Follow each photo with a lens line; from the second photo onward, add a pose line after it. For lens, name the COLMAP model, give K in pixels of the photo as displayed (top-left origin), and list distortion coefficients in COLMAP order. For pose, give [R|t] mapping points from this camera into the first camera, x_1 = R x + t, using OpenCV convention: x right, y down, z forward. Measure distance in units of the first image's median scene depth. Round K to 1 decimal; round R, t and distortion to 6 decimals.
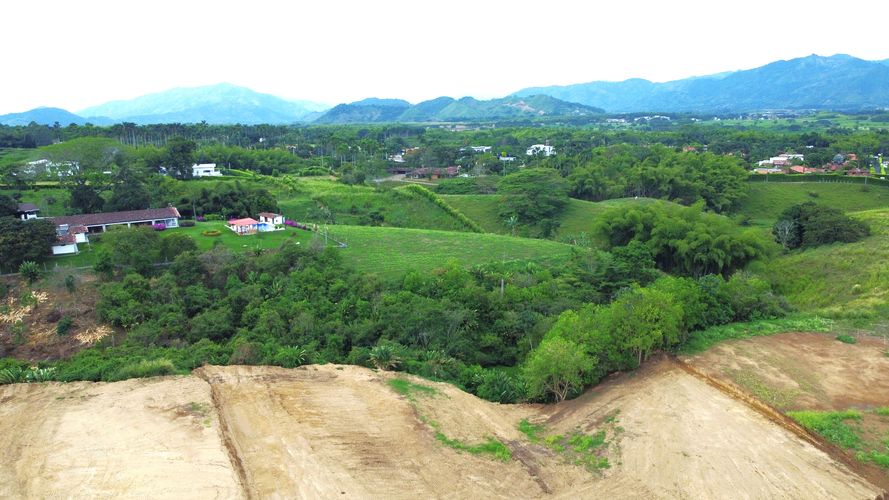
lens RADIAL K [[671.8, 0, 443.5], [0, 671.8, 241.4], [0, 0, 1]] dist [0.004563, -0.006464]
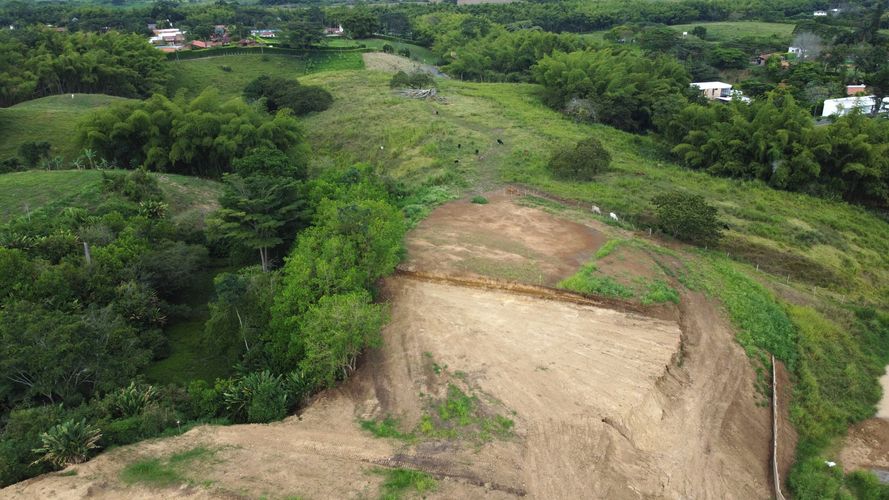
lens RADIAL K [[671.8, 0, 443.5], [0, 671.8, 241.4], [0, 0, 1]] dist [0.004563, -0.006464]
pose [[0.595796, -0.294281, 0.747278, -0.085262], [0.160584, 0.955313, 0.248174, -0.022634], [-0.786918, -0.027860, 0.616429, 0.135925]]
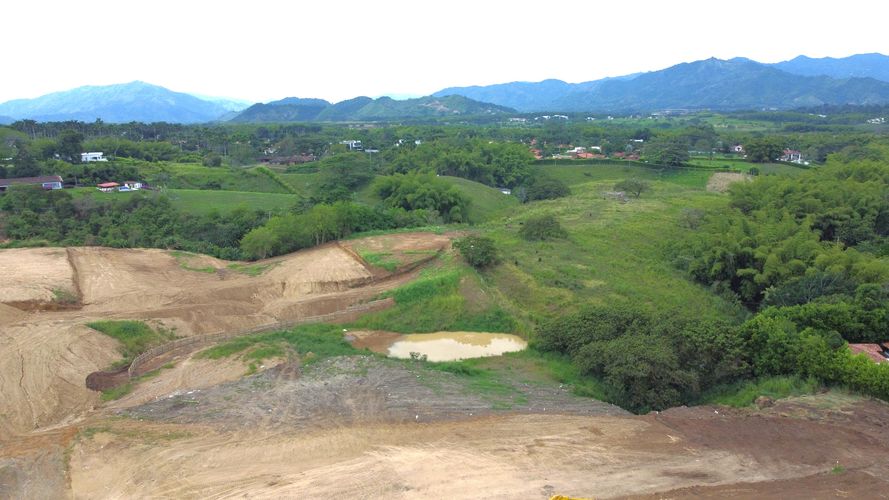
lens RADIAL K [[671.8, 0, 443.5], [0, 671.8, 241.4], [0, 0, 1]] dist [0.004563, -0.006464]
pose [[0.994070, -0.020457, 0.106797, 0.144072], [0.020402, 0.999791, 0.001605, 0.057292], [-0.106807, 0.000583, 0.994280, -0.286925]]
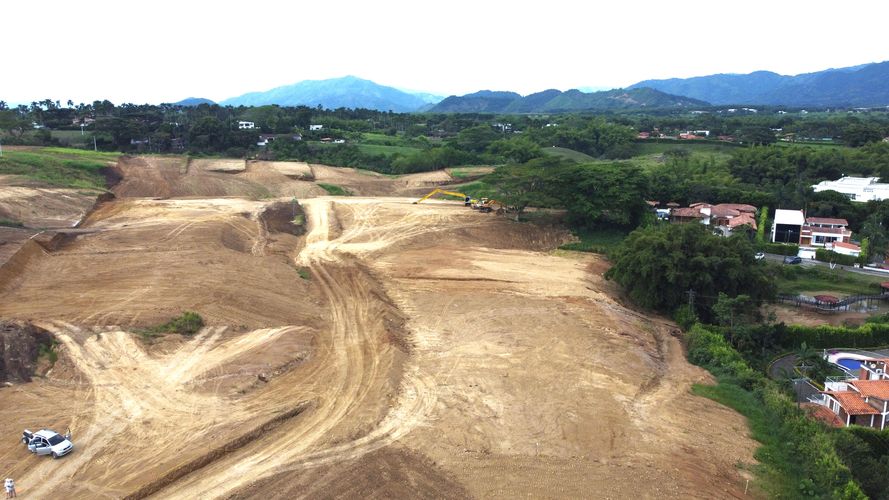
lens RADIAL K [[674.1, 0, 442.4], [0, 674.1, 237.5], [0, 0, 1]] dist [-0.004251, -0.007132]
pose [[0.984617, 0.039472, -0.170208, 0.296596], [-0.038722, 0.999220, 0.007727, 0.157455], [0.170380, -0.001017, 0.985378, -0.725933]]
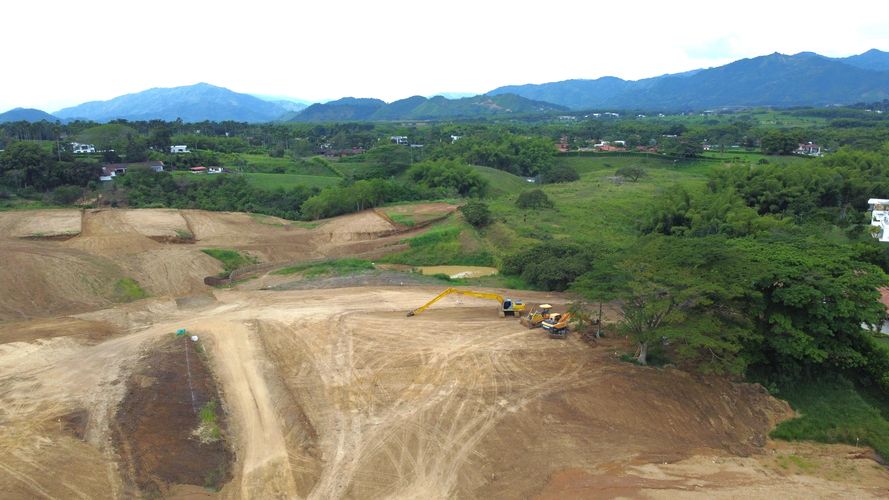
lens RADIAL K [[671.8, 0, 443.5], [0, 671.8, 241.4], [0, 0, 1]] dist [0.004563, -0.006464]
pose [[0.999584, -0.011802, 0.026311, 0.175070], [0.011757, 0.999929, 0.001878, 0.094723], [-0.026332, -0.001568, 0.999652, -0.466732]]
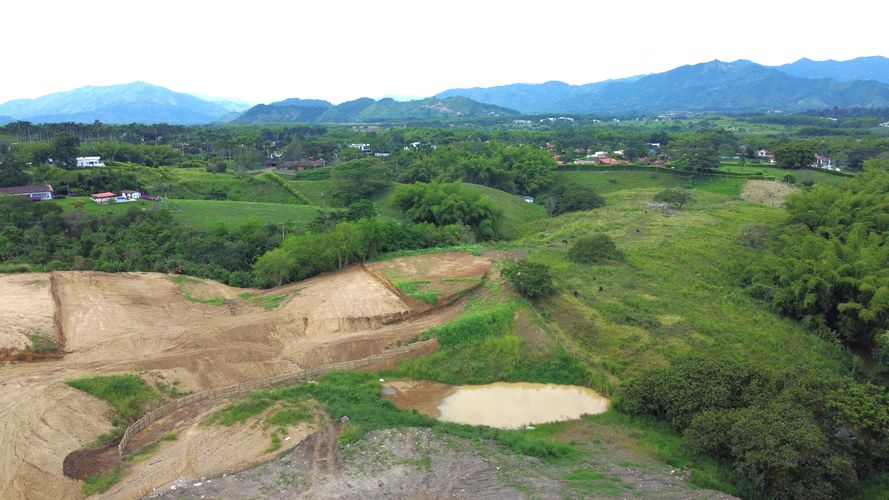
lens RADIAL K [[671.8, 0, 443.5], [0, 671.8, 241.4], [0, 0, 1]] dist [0.004563, -0.006464]
pose [[0.994259, -0.016439, 0.105730, 0.121073], [0.016586, 0.999862, -0.000517, 0.039739], [-0.105707, 0.002268, 0.994395, -0.207745]]
